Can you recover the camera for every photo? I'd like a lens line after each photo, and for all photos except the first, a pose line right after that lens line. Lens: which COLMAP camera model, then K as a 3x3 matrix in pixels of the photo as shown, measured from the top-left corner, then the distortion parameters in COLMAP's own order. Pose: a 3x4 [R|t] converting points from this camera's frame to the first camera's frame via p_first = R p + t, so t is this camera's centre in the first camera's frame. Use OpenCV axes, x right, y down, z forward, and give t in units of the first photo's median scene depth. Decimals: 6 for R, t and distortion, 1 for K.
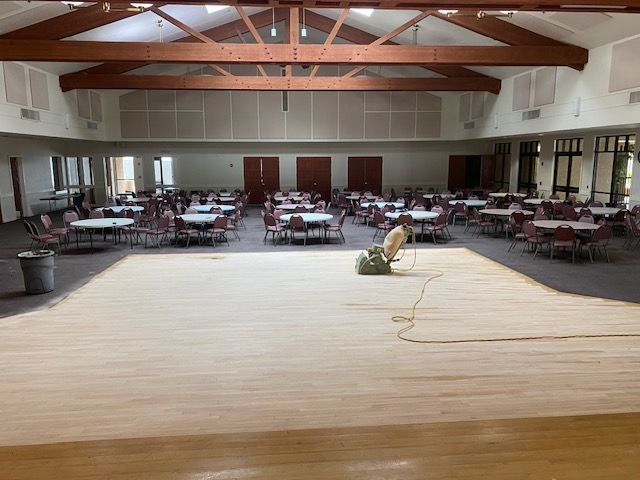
lens RADIAL K [[477.8, 0, 320.0], [0, 477.8, 240.0], [0, 0, 1]] dist [0.003319, -0.002193]
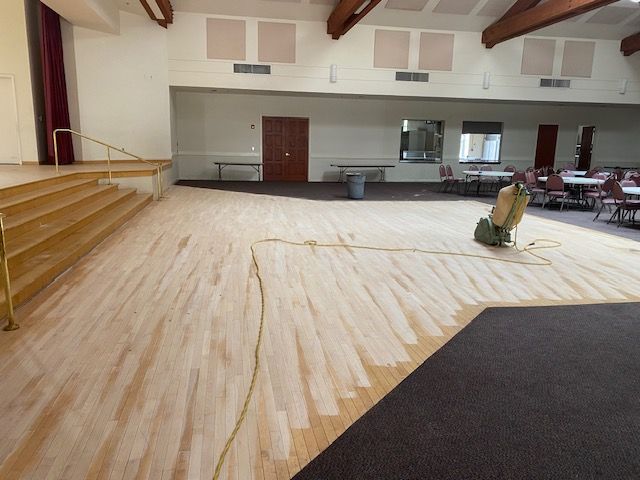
lens RADIAL K [[477.8, 0, 320.0], [0, 477.8, 240.0], [0, 0, 1]] dist [0.003319, -0.002193]
pose [[0.101860, 0.209122, -0.972570, 1.059702], [-0.187029, 0.964247, 0.187744, -0.033581], [0.977059, 0.162775, 0.137330, 0.777072]]
